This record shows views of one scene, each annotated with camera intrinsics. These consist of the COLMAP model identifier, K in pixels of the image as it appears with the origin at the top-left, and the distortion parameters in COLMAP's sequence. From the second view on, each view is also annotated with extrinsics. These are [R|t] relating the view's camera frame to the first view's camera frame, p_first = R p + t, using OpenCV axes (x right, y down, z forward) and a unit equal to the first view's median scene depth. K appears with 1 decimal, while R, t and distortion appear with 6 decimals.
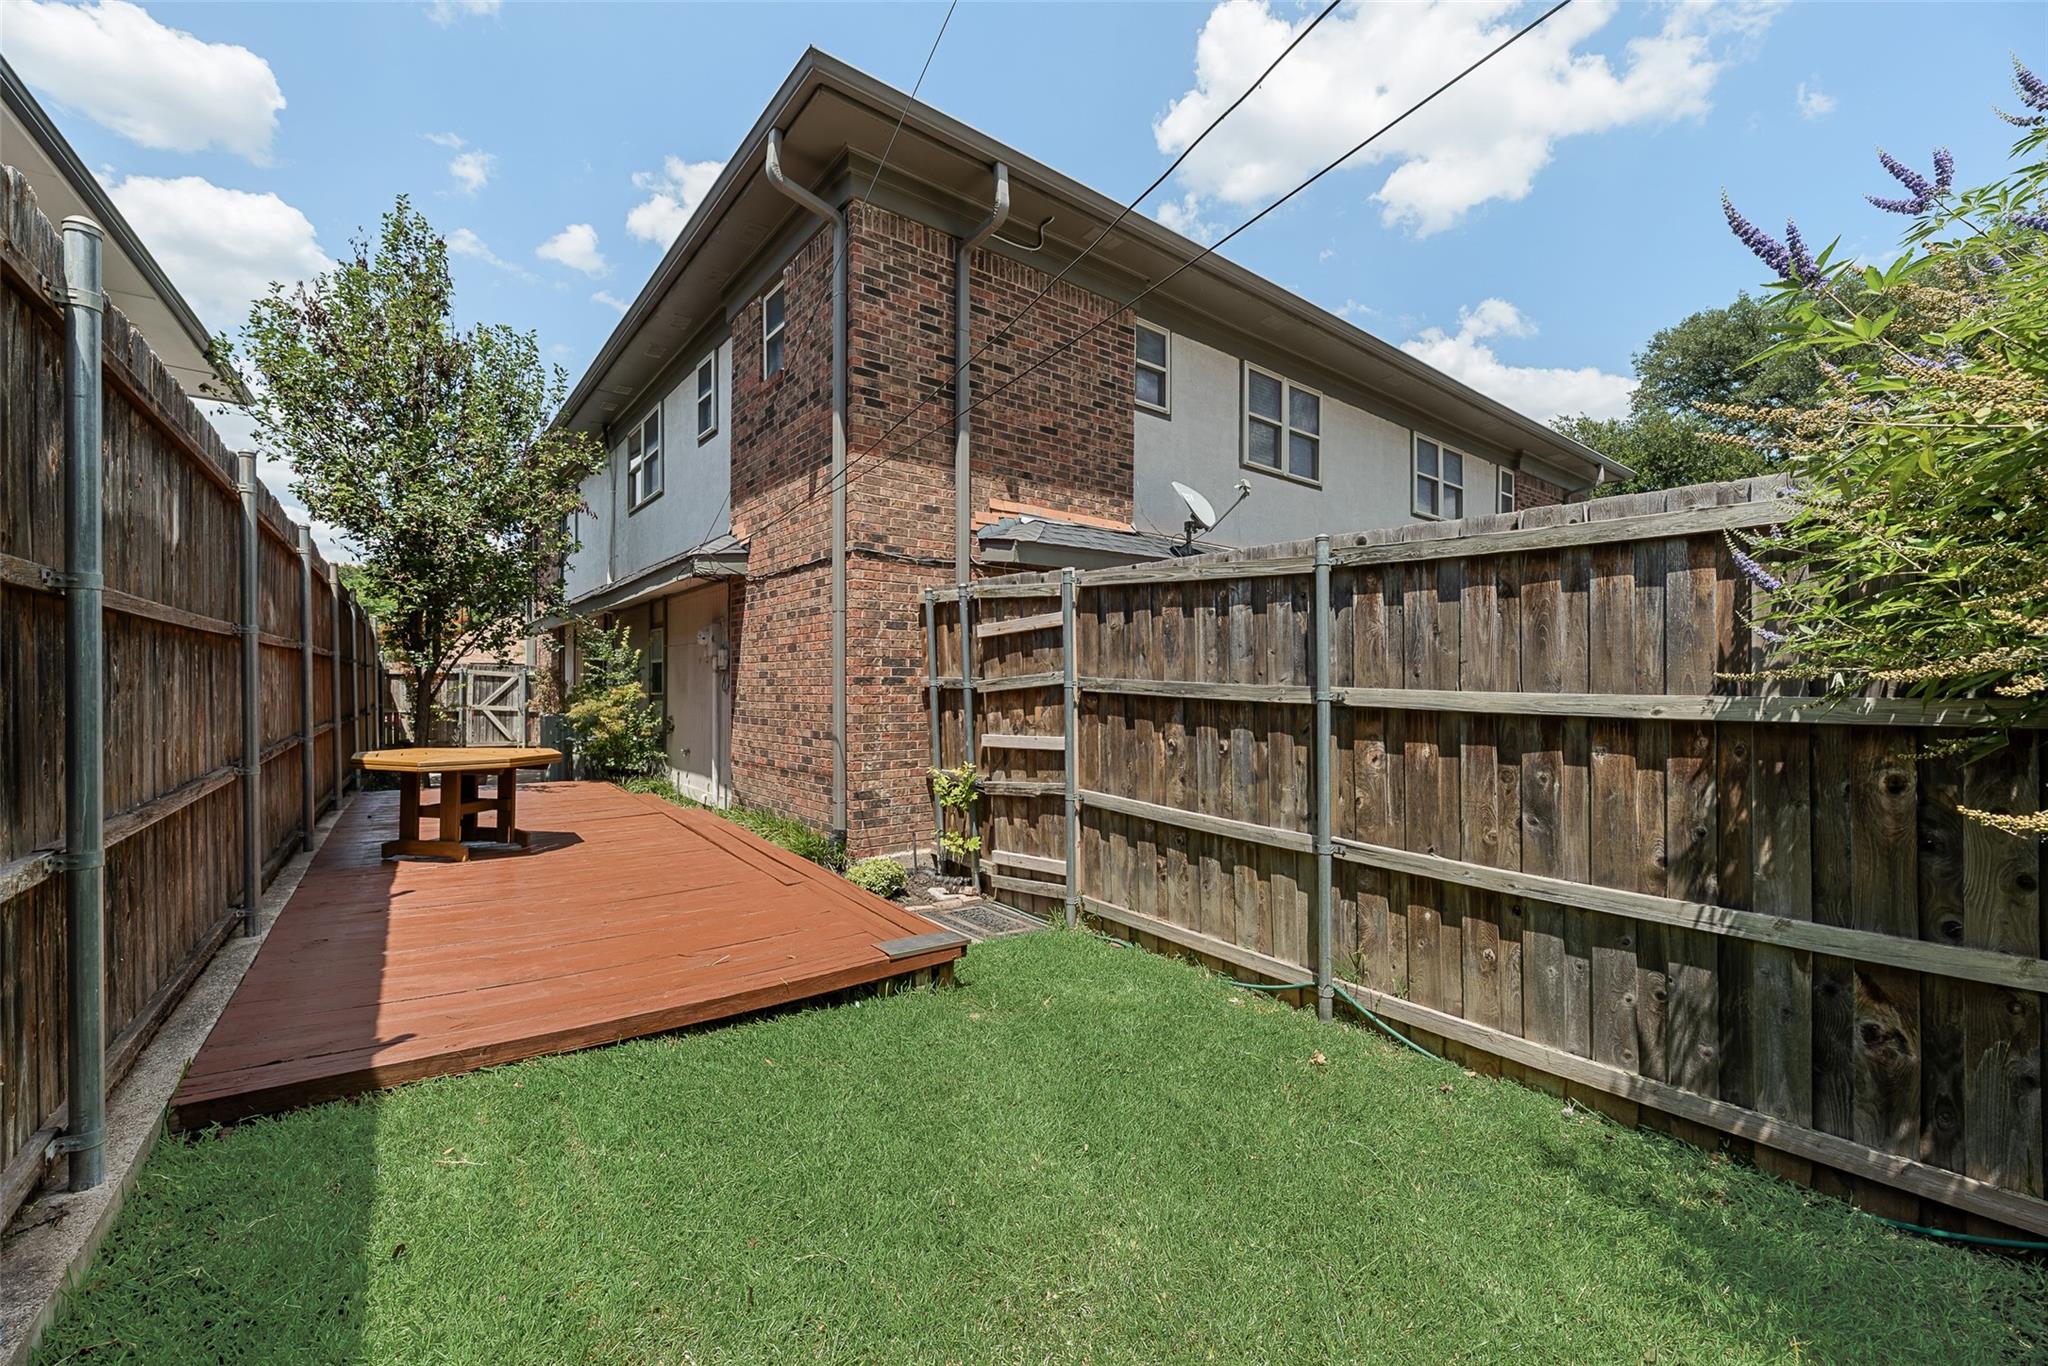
lens RADIAL K [[846.8, 0, 1027.8], [0, 846.8, 678.4], [0, 0, 1]] dist [0.000838, 0.000407]
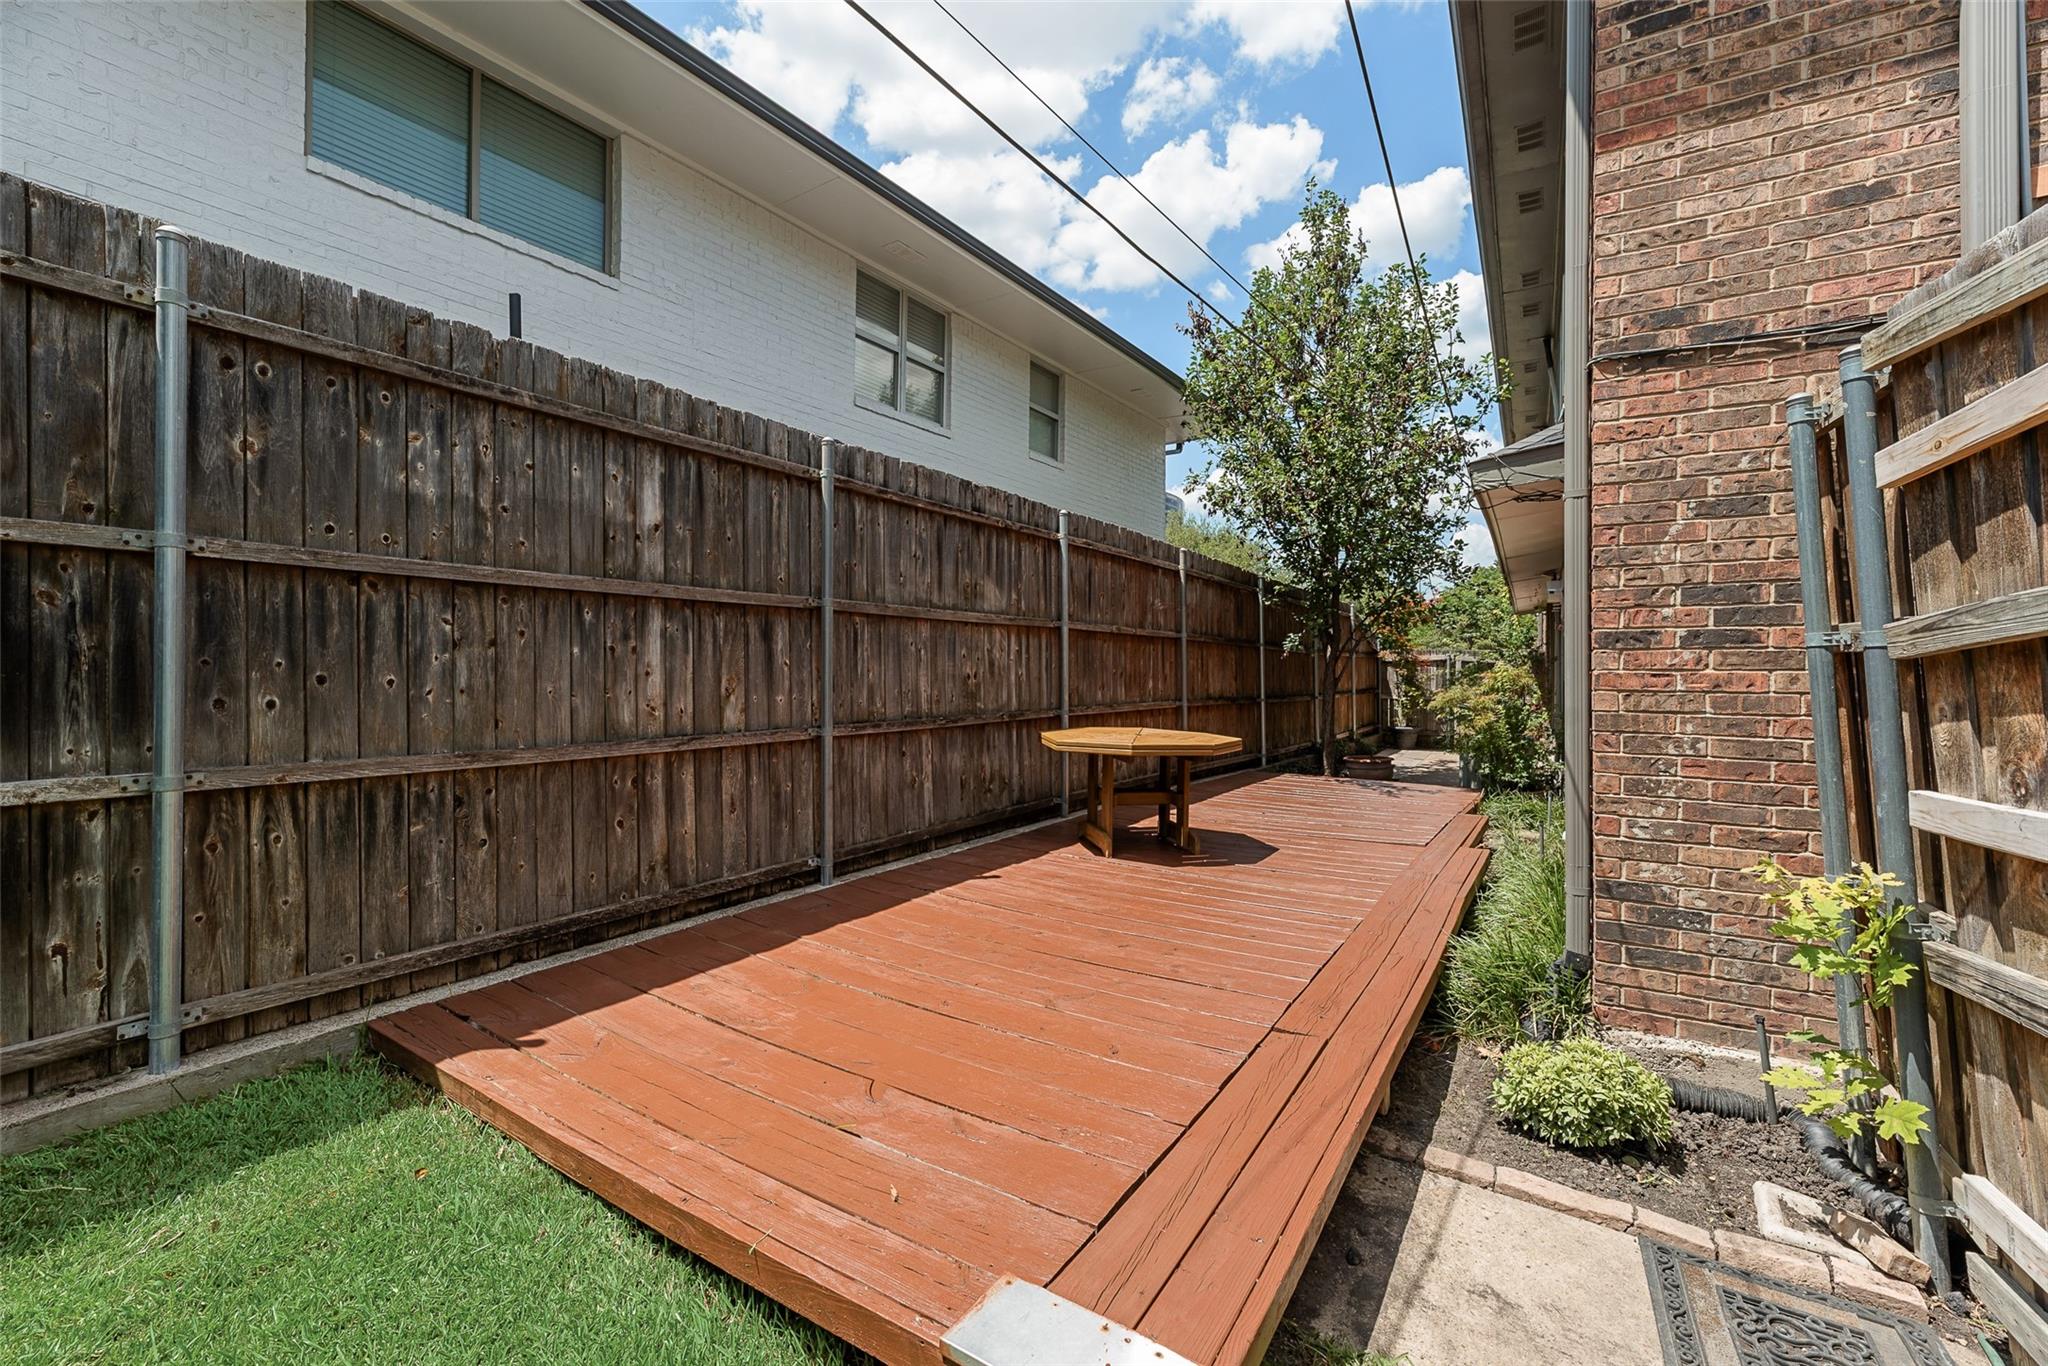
lens RADIAL K [[846.8, 0, 1029.4], [0, 846.8, 663.5], [0, 0, 1]] dist [0.000838, 0.000407]
pose [[0.356099, -0.010736, -0.934387, 0.118239], [-0.000854, 0.999930, -0.011814, 0.021141], [0.934448, 0.005005, 0.356064, 0.536113]]
